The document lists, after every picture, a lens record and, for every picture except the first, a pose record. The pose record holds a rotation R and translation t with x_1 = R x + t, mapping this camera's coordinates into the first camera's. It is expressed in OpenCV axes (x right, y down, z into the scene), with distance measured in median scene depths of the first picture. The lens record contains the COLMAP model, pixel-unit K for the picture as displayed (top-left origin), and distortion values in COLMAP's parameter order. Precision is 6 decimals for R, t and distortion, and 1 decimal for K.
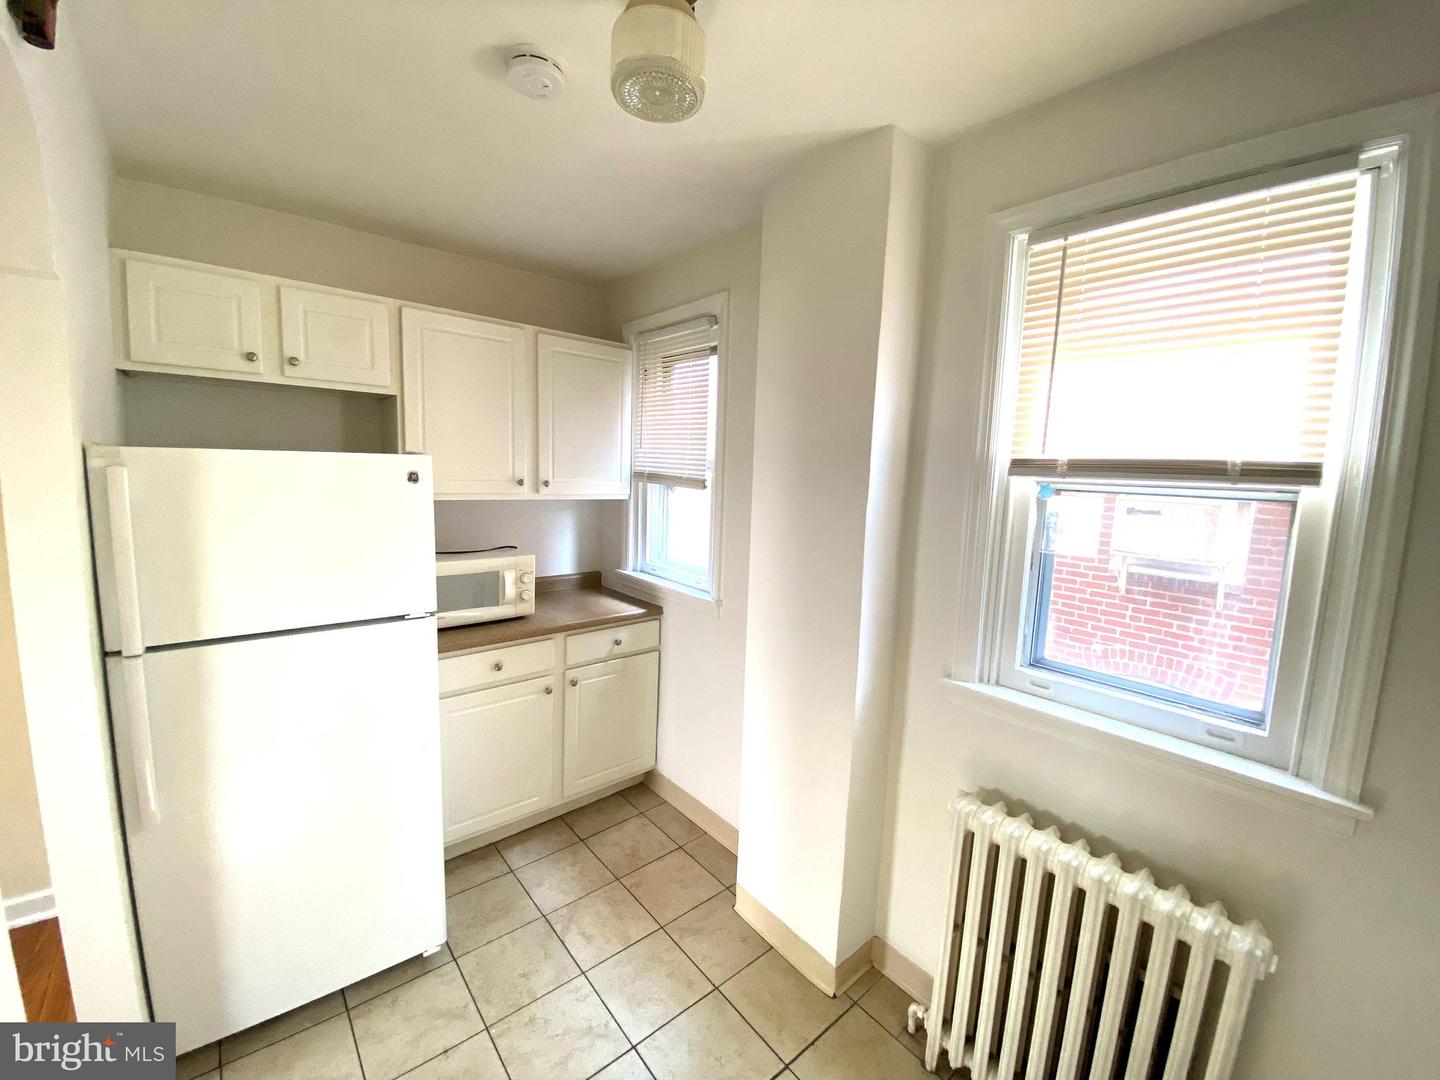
lens RADIAL K [[585.6, 0, 725.9], [0, 585.6, 536.1], [0, 0, 1]] dist [0.033362, -0.028089]
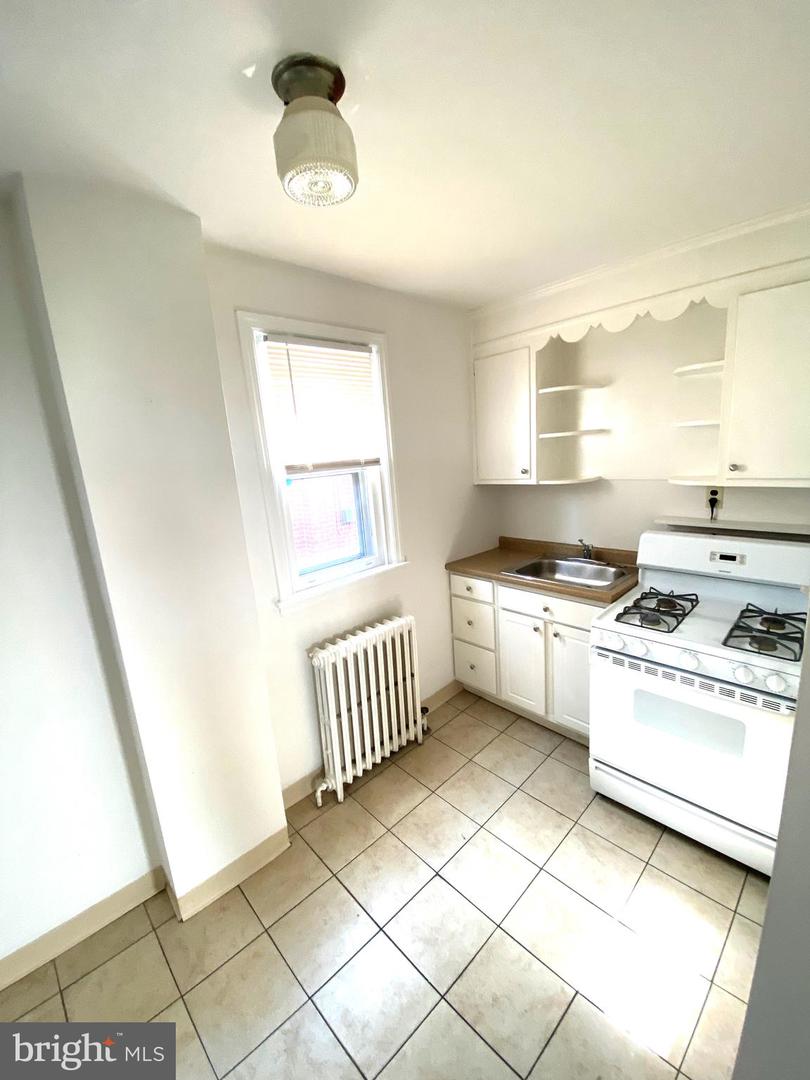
lens RADIAL K [[439.2, 0, 405.0], [0, 439.2, 540.0], [0, 0, 1]] dist [0.033362, -0.028089]
pose [[-0.075253, -0.235975, 0.968841, -0.928921], [0.183551, 0.951716, 0.246060, -0.189966], [-0.980126, 0.196348, -0.028306, 0.784267]]
